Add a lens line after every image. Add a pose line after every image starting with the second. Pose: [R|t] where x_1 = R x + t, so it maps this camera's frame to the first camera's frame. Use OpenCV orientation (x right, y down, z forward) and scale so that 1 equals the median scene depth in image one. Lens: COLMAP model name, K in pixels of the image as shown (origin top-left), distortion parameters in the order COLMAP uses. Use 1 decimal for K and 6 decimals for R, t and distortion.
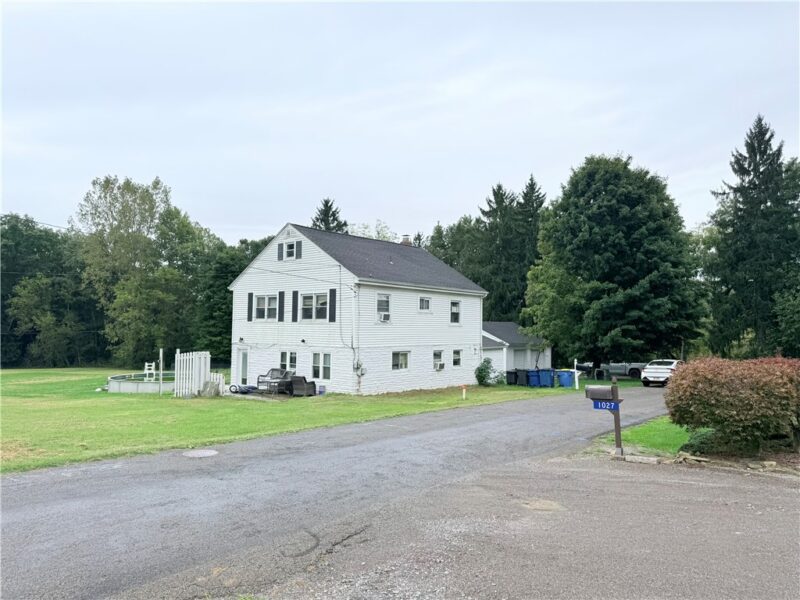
lens RADIAL K [[564.2, 0, 400.0], [0, 564.2, 300.0], [0, 0, 1]] dist [0.120591, -0.200251]
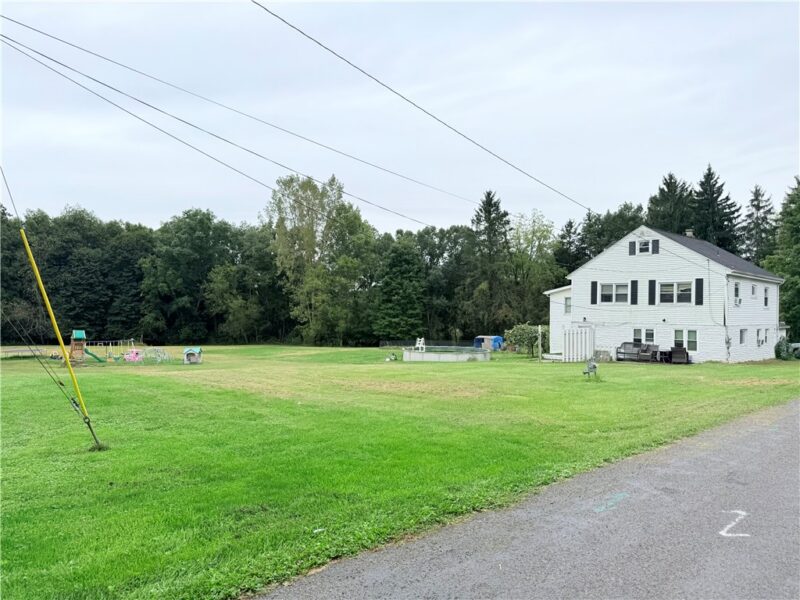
lens RADIAL K [[564.2, 0, 400.0], [0, 564.2, 300.0], [0, 0, 1]] dist [0.120591, -0.200251]
pose [[0.994394, 0.001200, -0.105730, -0.550417], [0.001841, 0.999588, 0.028659, -0.008264], [0.105721, -0.028693, 0.993982, -0.282659]]
